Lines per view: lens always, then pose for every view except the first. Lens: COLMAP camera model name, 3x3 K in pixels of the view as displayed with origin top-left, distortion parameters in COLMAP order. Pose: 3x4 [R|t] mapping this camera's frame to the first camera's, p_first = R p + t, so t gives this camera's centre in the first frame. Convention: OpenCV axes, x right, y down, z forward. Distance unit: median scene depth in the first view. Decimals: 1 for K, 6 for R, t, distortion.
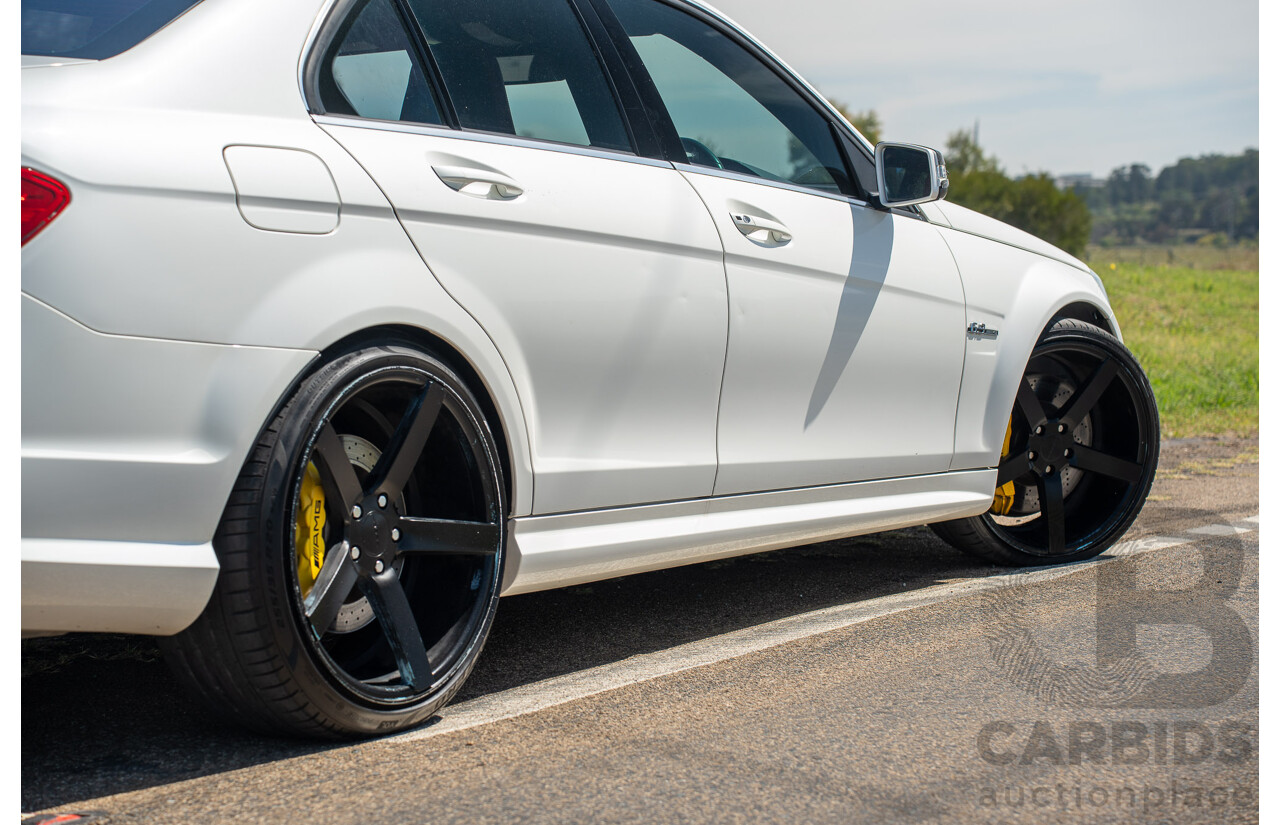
lens RADIAL K [[2350.8, 0, 666.7], [0, 2350.8, 414.8], [0, 0, 1]] dist [0.483280, 0.303090]
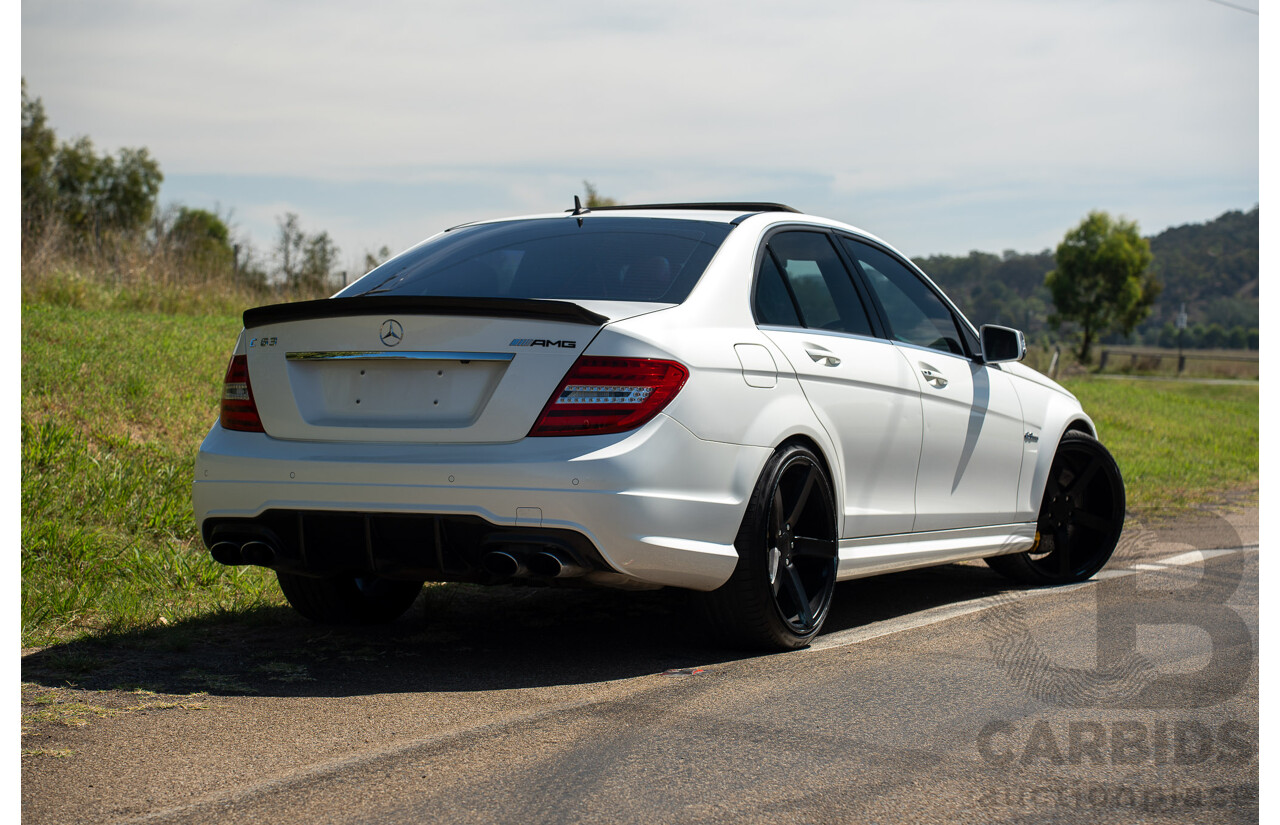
lens RADIAL K [[2350.8, 0, 666.7], [0, 2350.8, 414.8], [0, 0, 1]] dist [0.483280, 0.303090]
pose [[0.994684, 0.016086, 0.101715, -0.331629], [-0.012609, 0.999317, -0.034736, 0.010704], [-0.102204, 0.033269, 0.994207, -0.702147]]
